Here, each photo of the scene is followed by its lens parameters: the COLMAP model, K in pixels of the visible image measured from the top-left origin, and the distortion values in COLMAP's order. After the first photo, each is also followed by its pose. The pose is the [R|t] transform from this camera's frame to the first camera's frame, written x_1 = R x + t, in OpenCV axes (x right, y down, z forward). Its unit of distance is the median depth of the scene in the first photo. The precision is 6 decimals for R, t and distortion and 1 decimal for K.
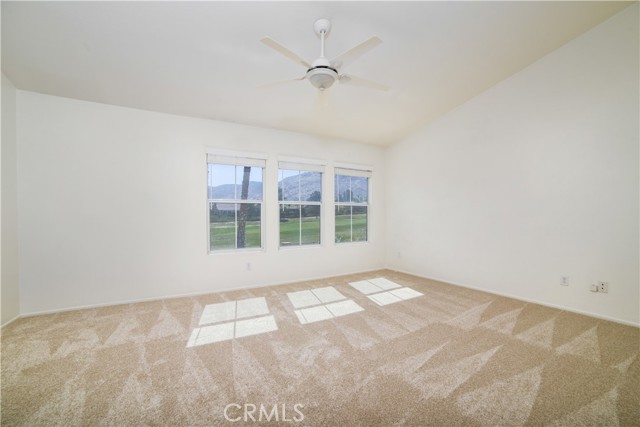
lens RADIAL K [[270.3, 0, 325.7], [0, 270.3, 218.1], [0, 0, 1]] dist [-0.086007, 0.031352]
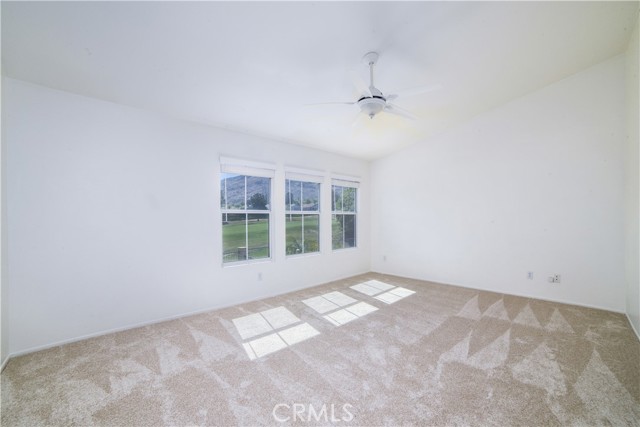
lens RADIAL K [[264.5, 0, 328.3], [0, 264.5, 219.4], [0, 0, 1]] dist [-0.084214, 0.029137]
pose [[0.971870, -0.002995, 0.235498, -0.308349], [0.003581, 0.999991, -0.002060, -0.034882], [-0.235489, 0.002845, 0.971873, -0.009652]]
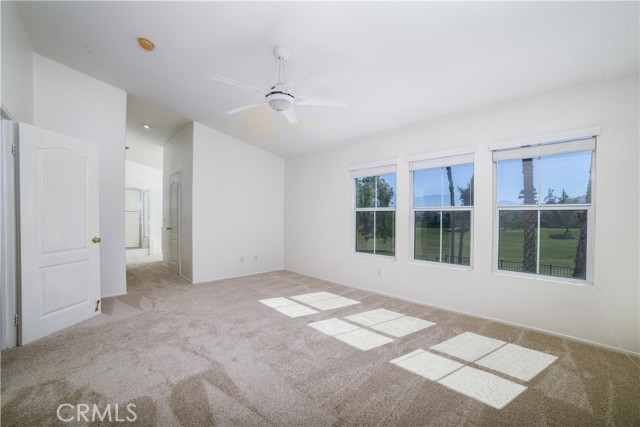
lens RADIAL K [[270.3, 0, 325.7], [0, 270.3, 218.1], [0, 0, 1]] dist [-0.086007, 0.031352]
pose [[0.200313, -0.009361, -0.979687, 0.774107], [-0.021201, 0.999679, -0.013887, -0.012470], [0.979502, 0.023552, 0.200051, 0.677705]]
